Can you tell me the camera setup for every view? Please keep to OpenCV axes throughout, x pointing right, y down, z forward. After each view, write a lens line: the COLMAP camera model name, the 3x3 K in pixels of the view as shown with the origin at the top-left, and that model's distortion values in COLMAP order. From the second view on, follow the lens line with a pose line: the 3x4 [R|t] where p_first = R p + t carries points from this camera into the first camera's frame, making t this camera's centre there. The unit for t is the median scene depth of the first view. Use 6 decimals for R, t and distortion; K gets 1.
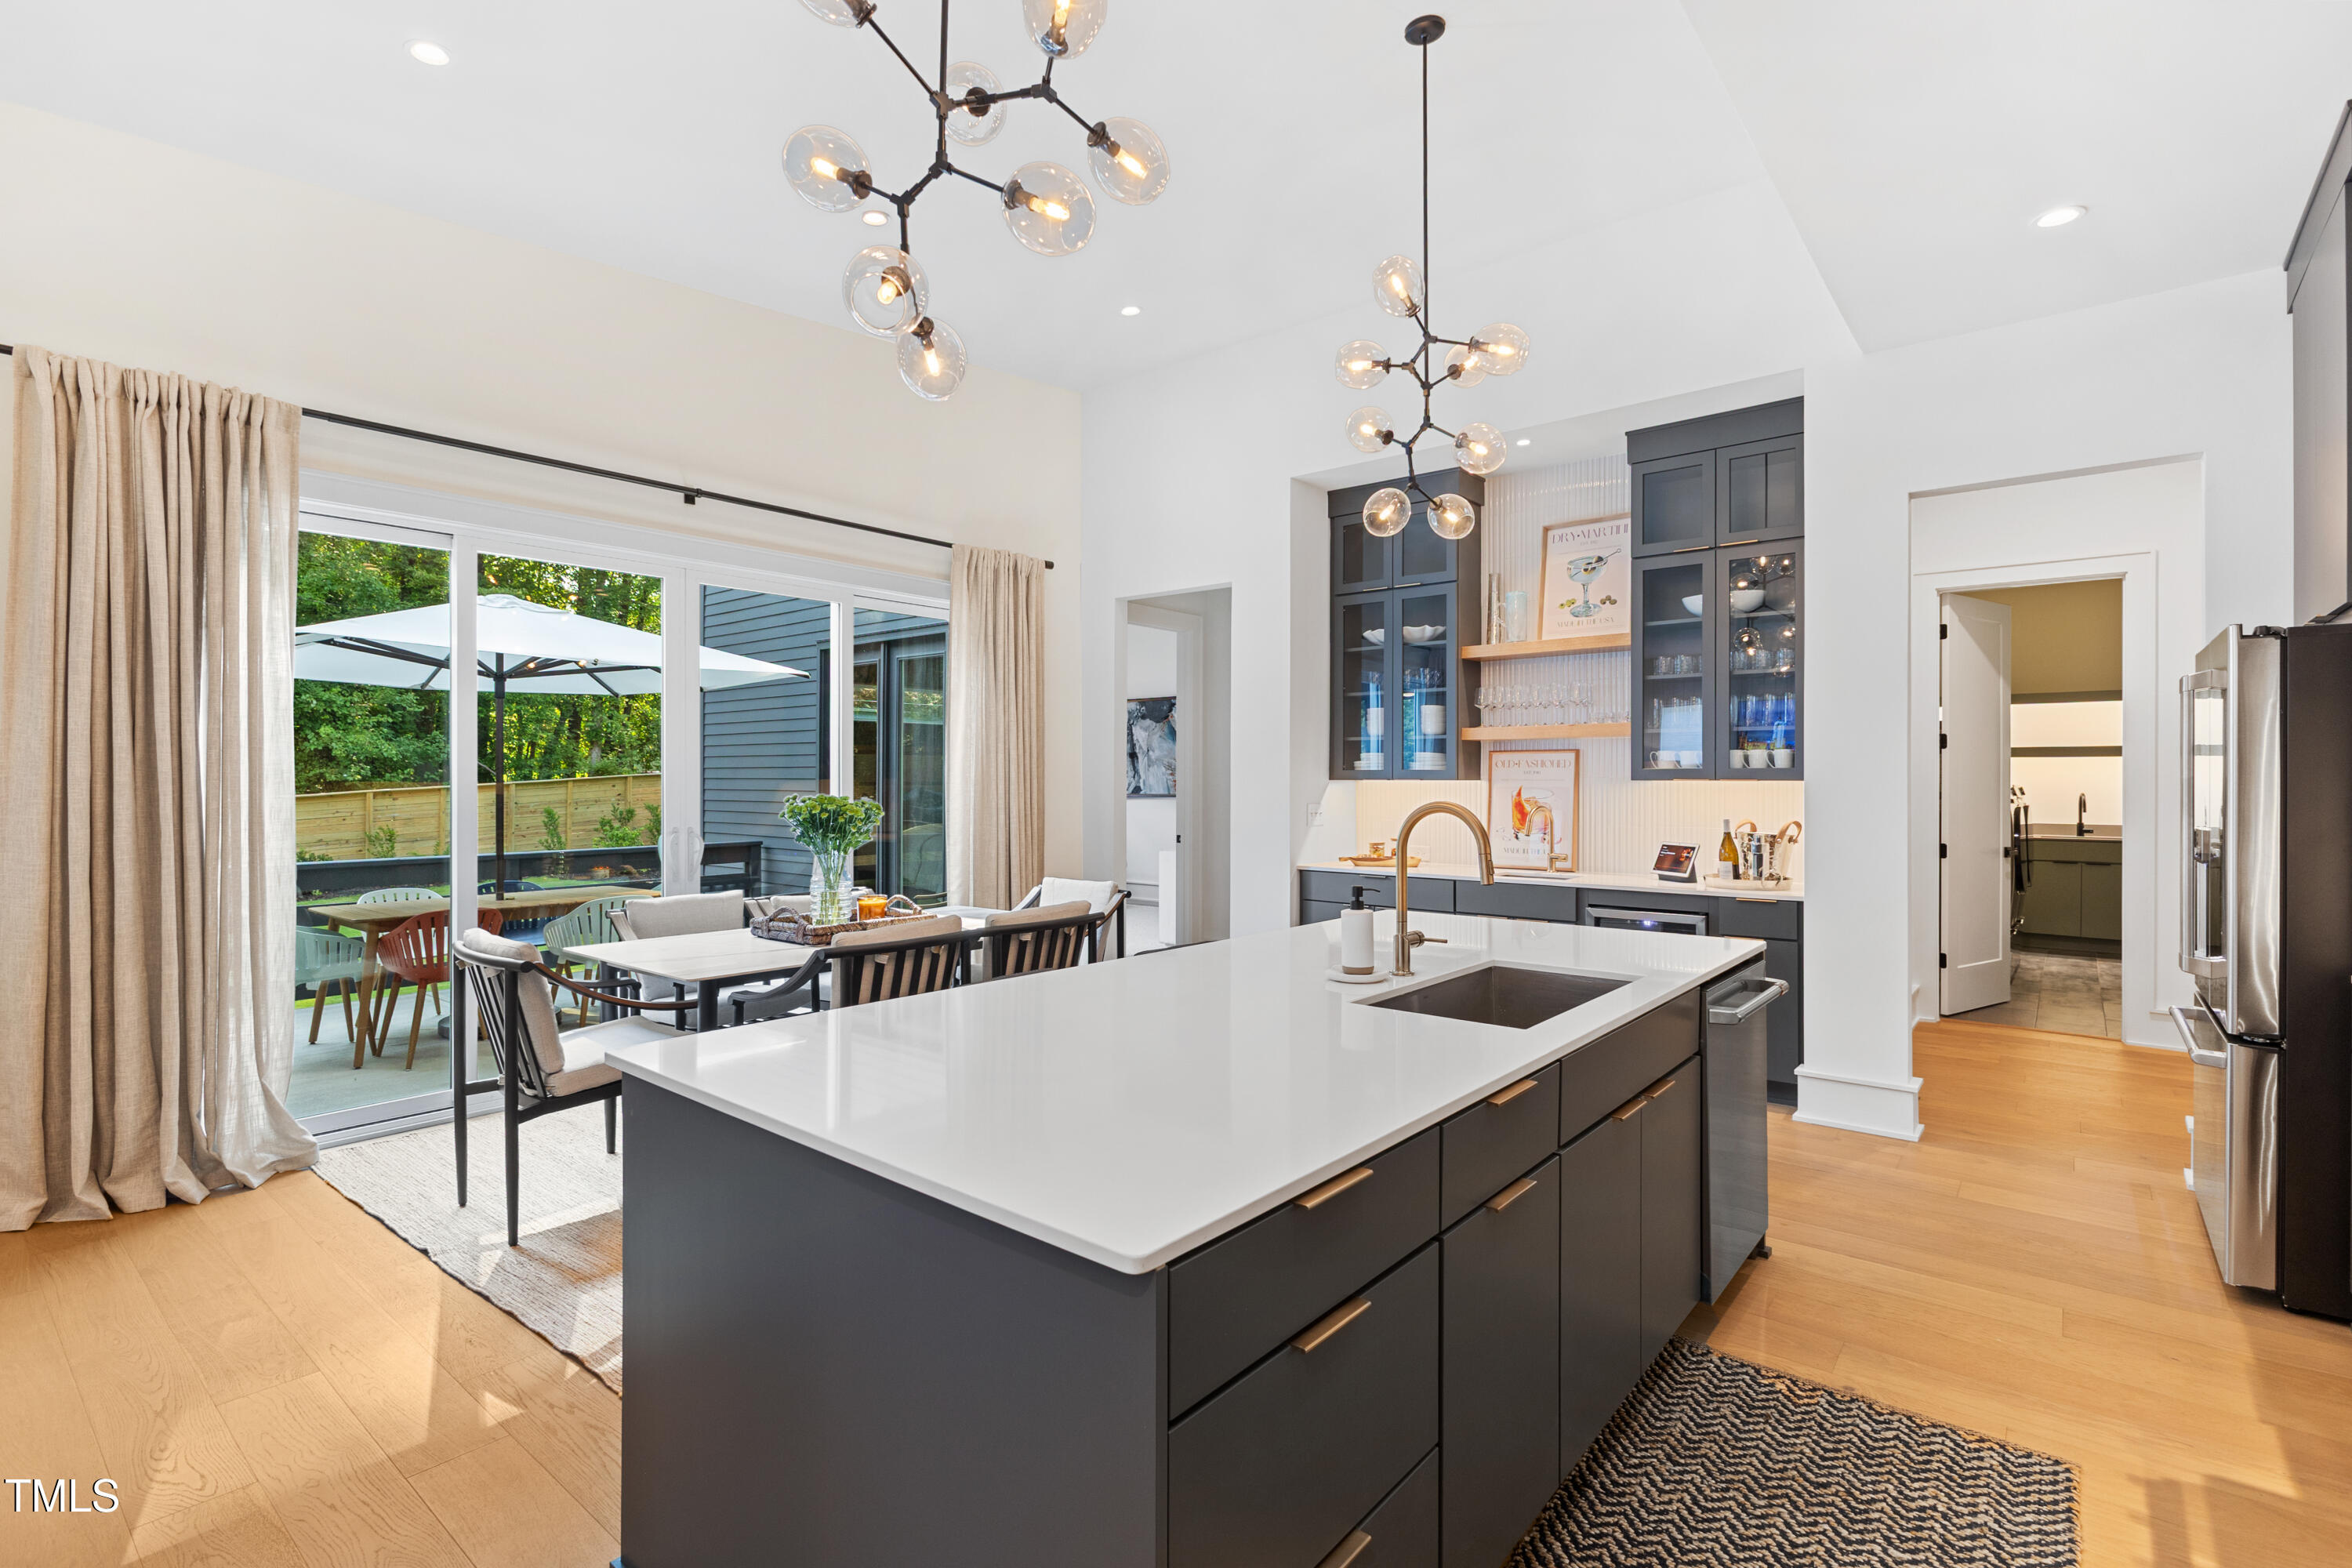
lens RADIAL K [[1081.0, 0, 1177.8], [0, 1081.0, 789.3], [0, 0, 1]] dist [-0.000366, -0.000391]
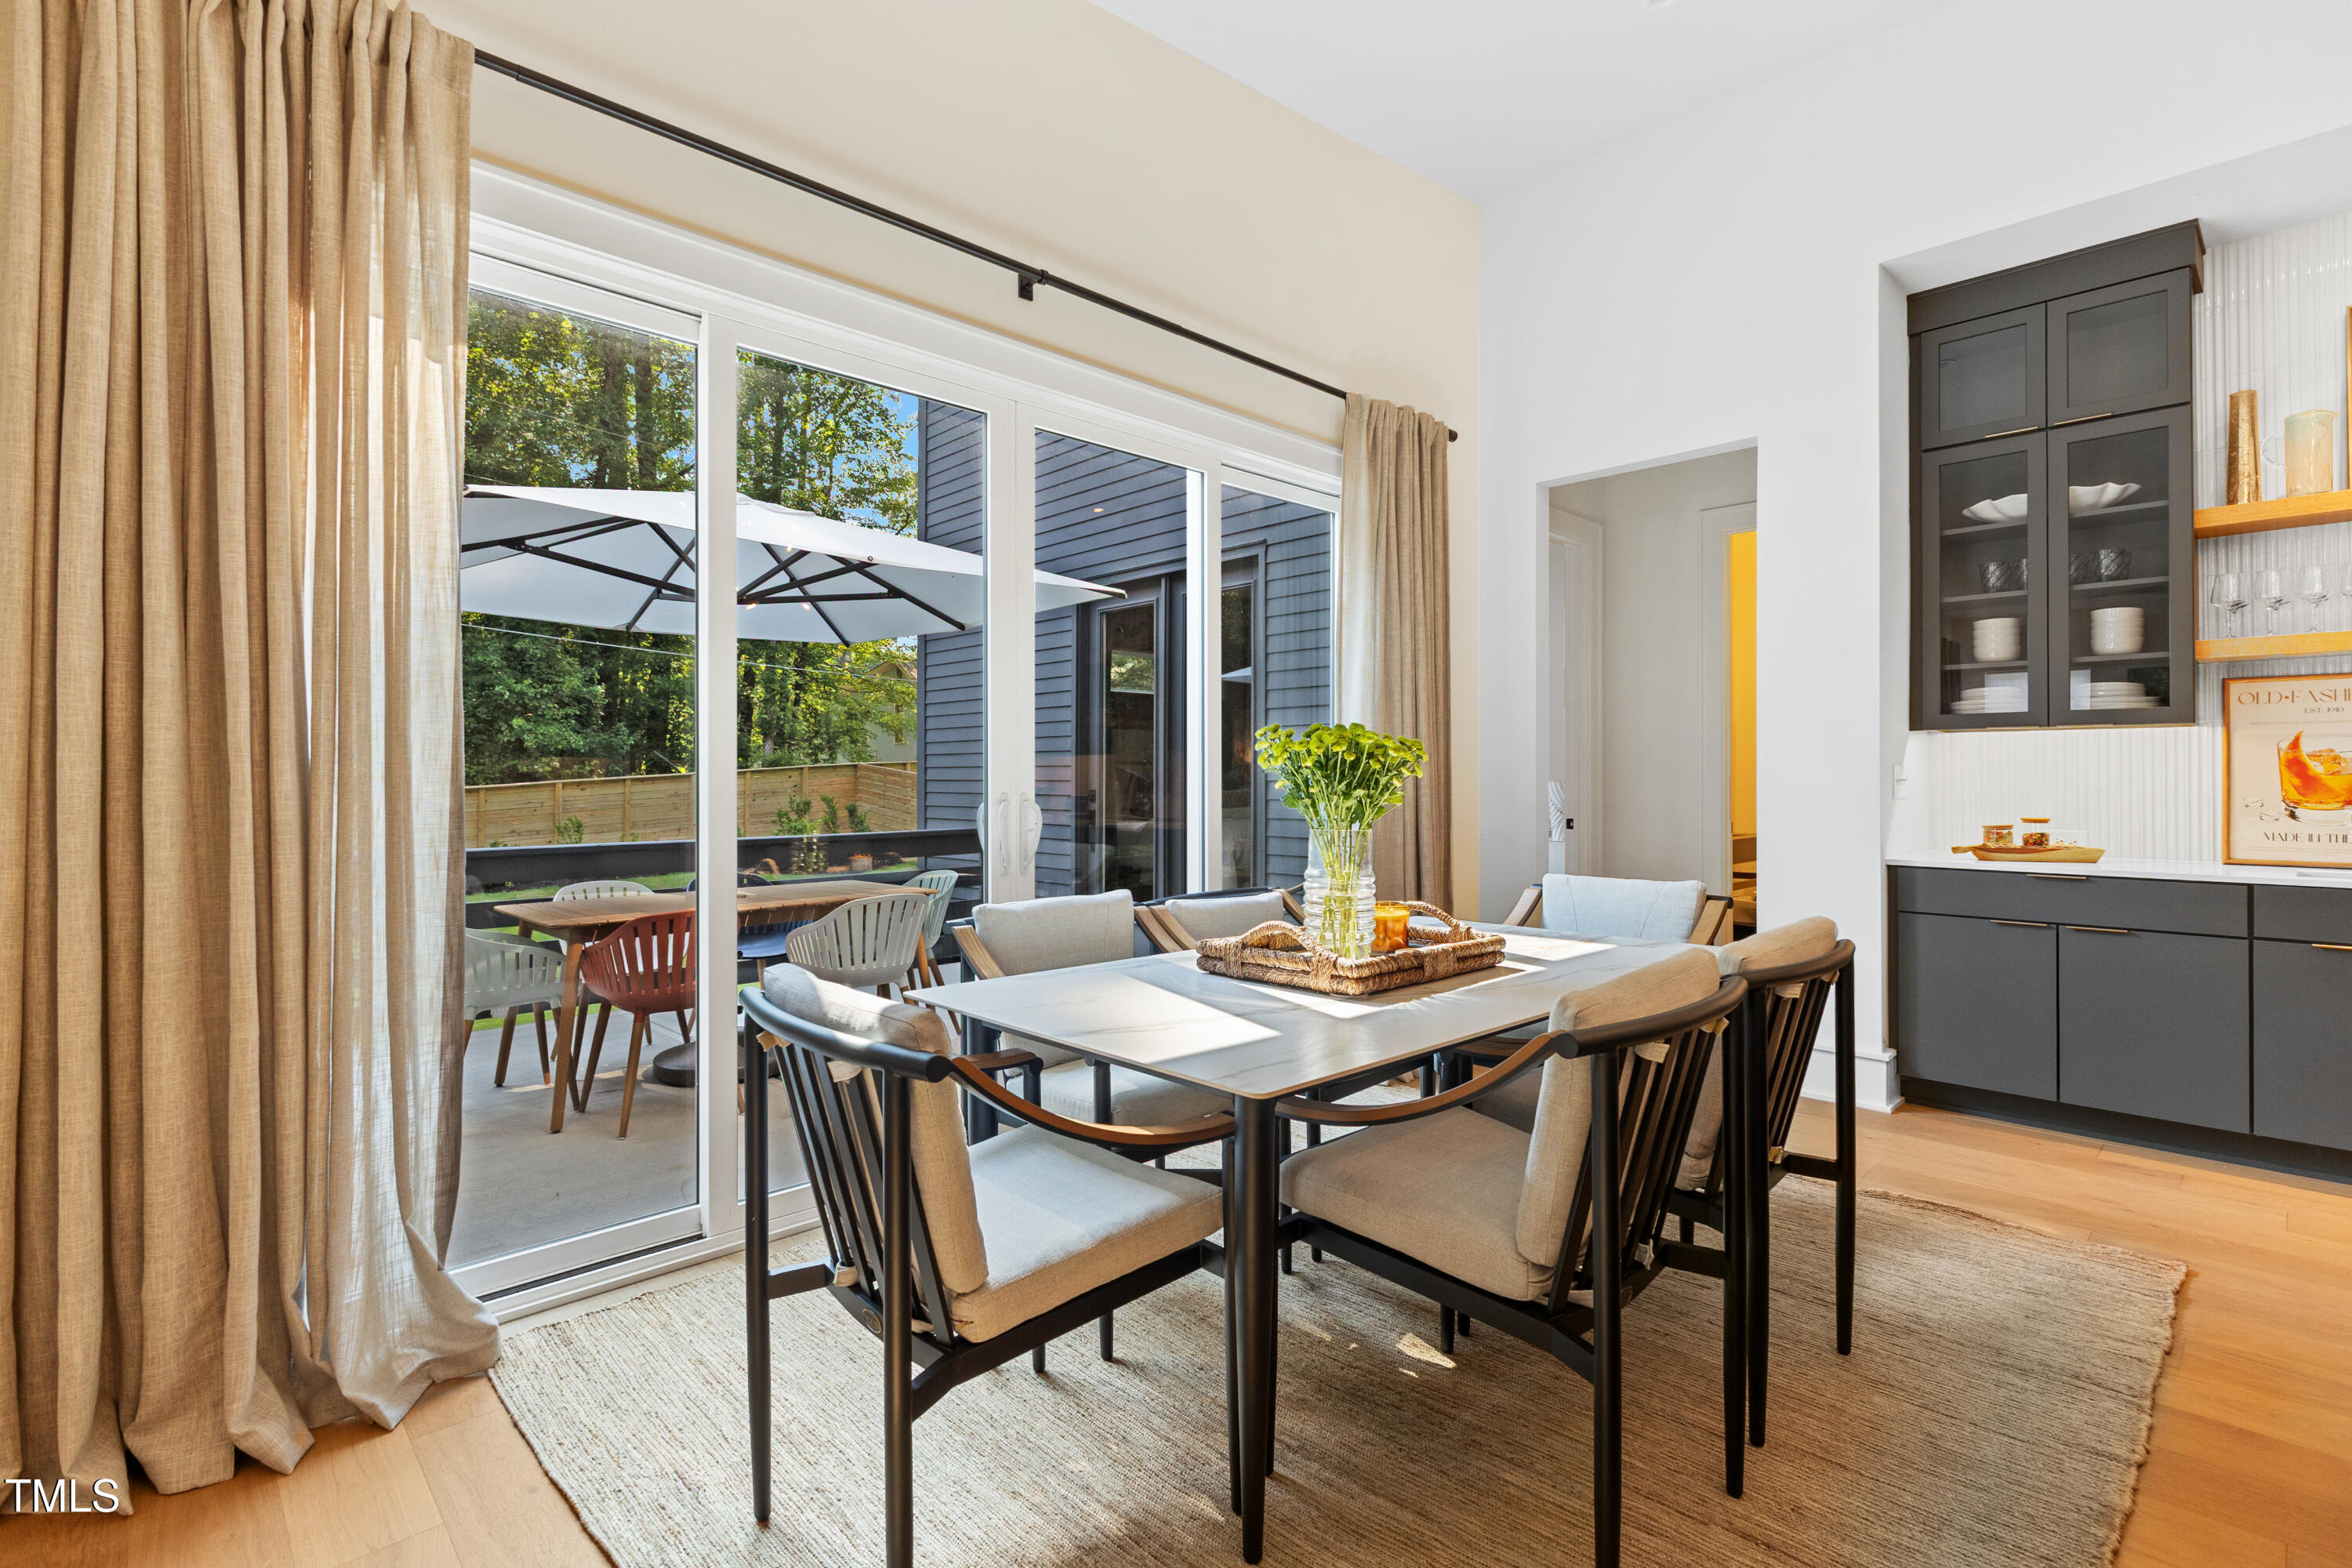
lens RADIAL K [[1088.4, 0, 1184.7], [0, 1088.4, 783.7], [0, 0, 1]] dist [0.002195, -0.000798]
pose [[0.992979, -0.001159, -0.118288, -0.349194], [0.000848, 0.999996, -0.002675, 0.039815], [0.118290, 0.002556, 0.992976, 0.446905]]
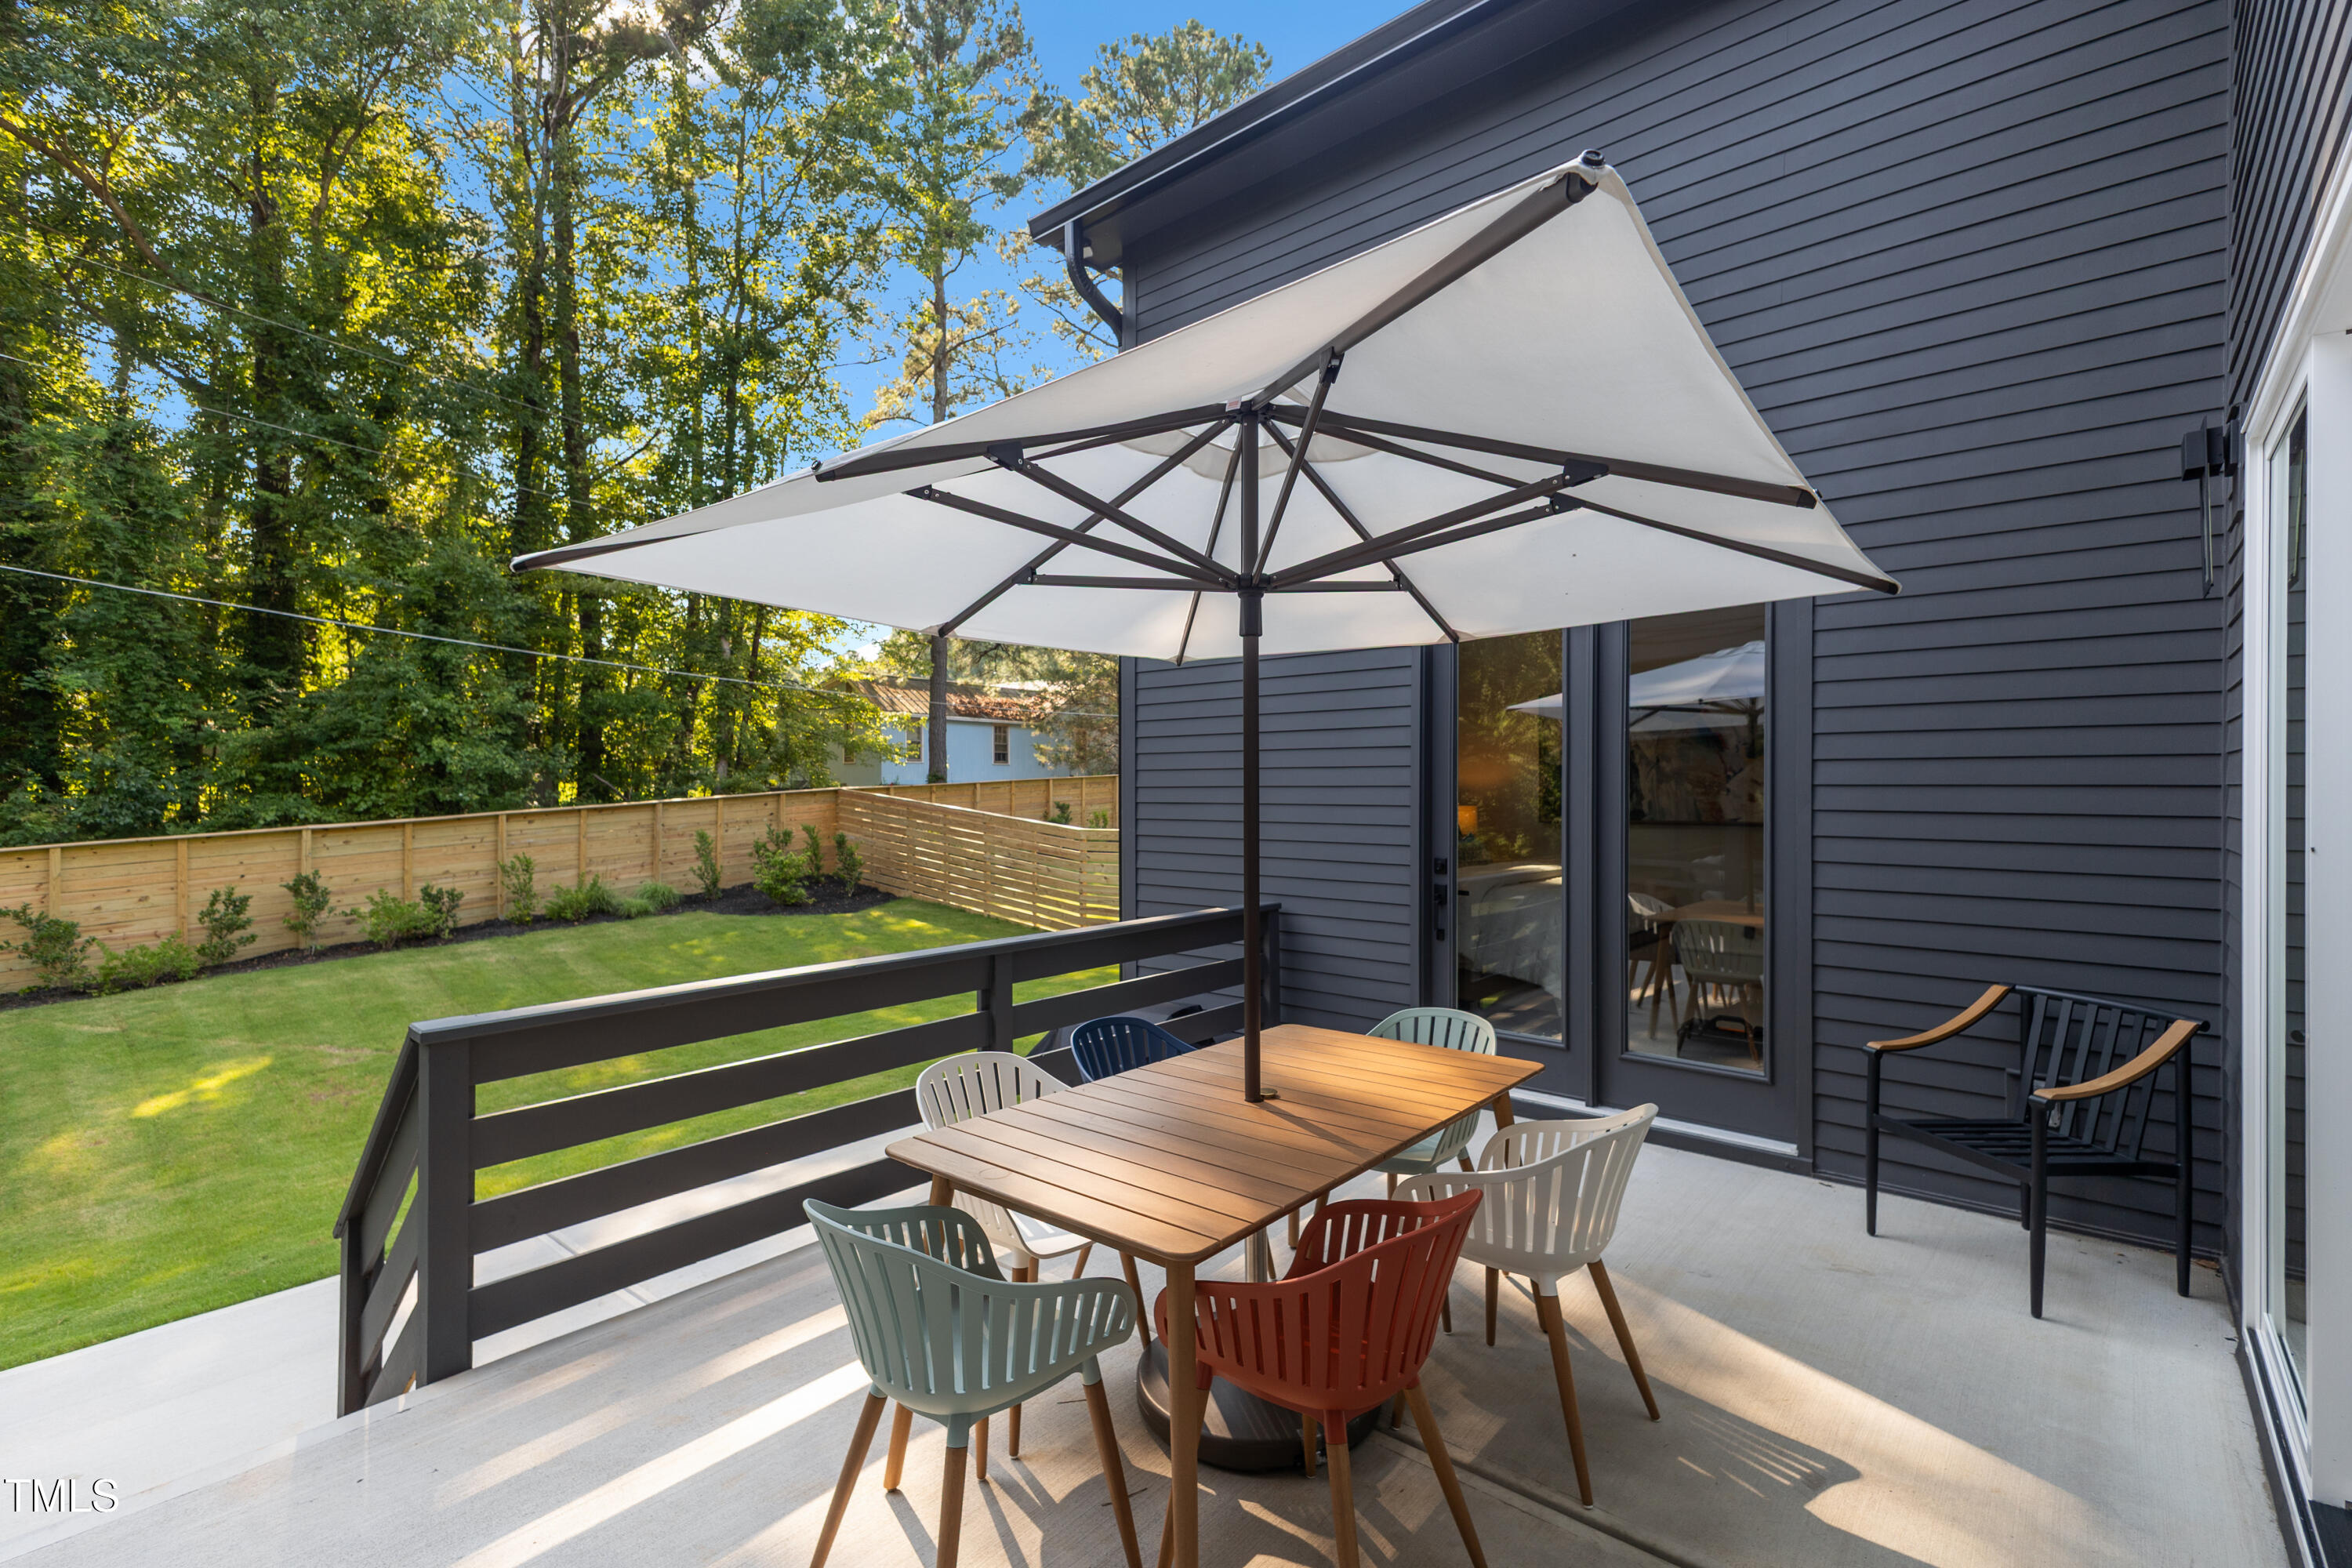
lens RADIAL K [[1059.5, 0, 1182.6], [0, 1059.5, 791.9], [0, 0, 1]] dist [0.025989, 0.000267]
pose [[0.999767, -0.005181, -0.020949, -1.114752], [0.005053, 0.999968, -0.006173, -0.040983], [0.020980, 0.006066, 0.999761, 0.966429]]
